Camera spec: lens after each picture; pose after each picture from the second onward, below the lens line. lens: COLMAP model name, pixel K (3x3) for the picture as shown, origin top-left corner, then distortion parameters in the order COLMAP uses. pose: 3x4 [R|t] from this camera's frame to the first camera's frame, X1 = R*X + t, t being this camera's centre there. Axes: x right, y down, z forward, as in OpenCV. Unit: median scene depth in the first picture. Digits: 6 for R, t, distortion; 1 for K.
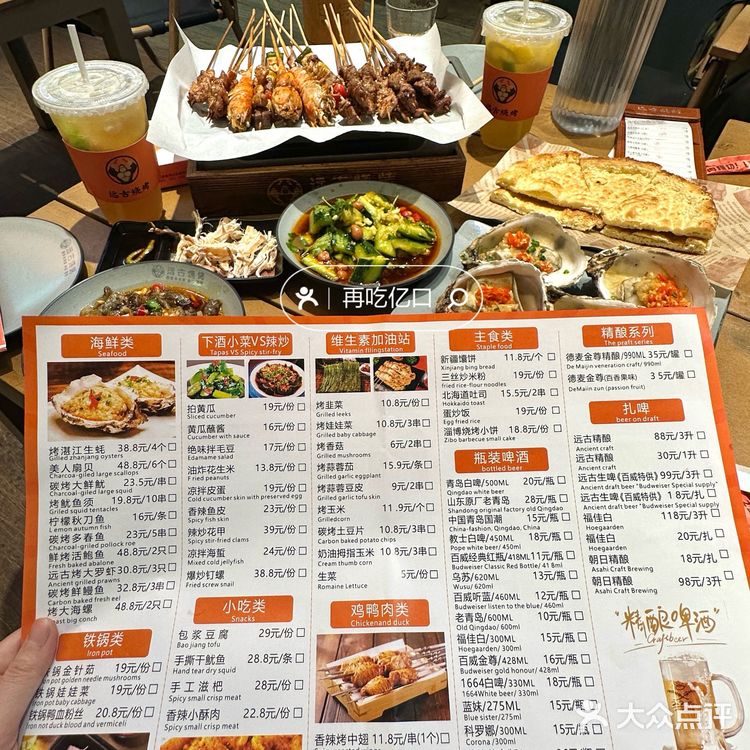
lens RADIAL K [[538.5, 0, 372.8], [0, 538.5, 370.8], [0, 0, 1]] dist [-0.006608, 0.005974]
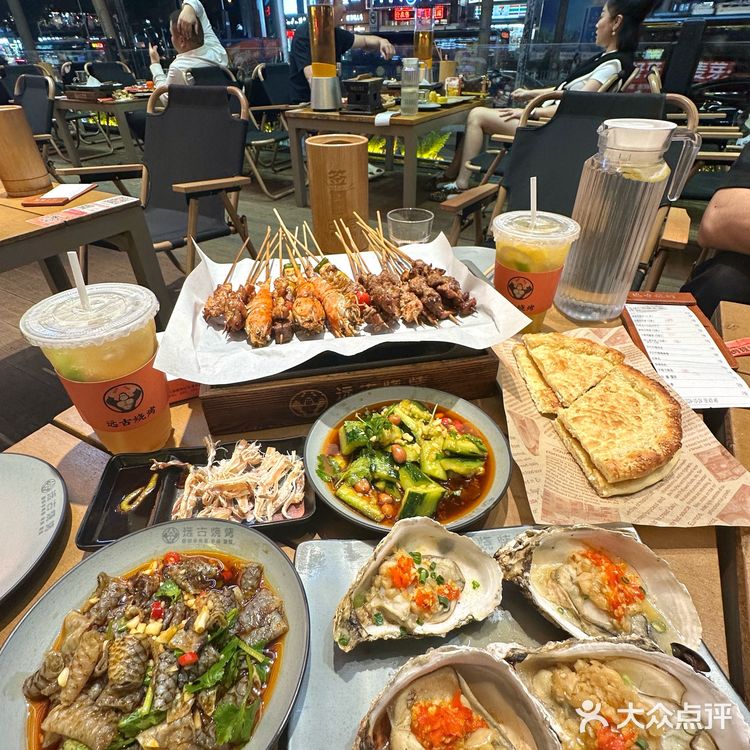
lens RADIAL K [[454.5, 0, 378.6], [0, 454.5, 381.4], [0, 0, 1]] dist [0.000084, -0.003520]
pose [[0.997193, -0.054326, 0.051520, -0.085332], [0.065391, 0.967078, -0.245936, -0.176432], [-0.036463, 0.248615, 0.967916, 0.248719]]
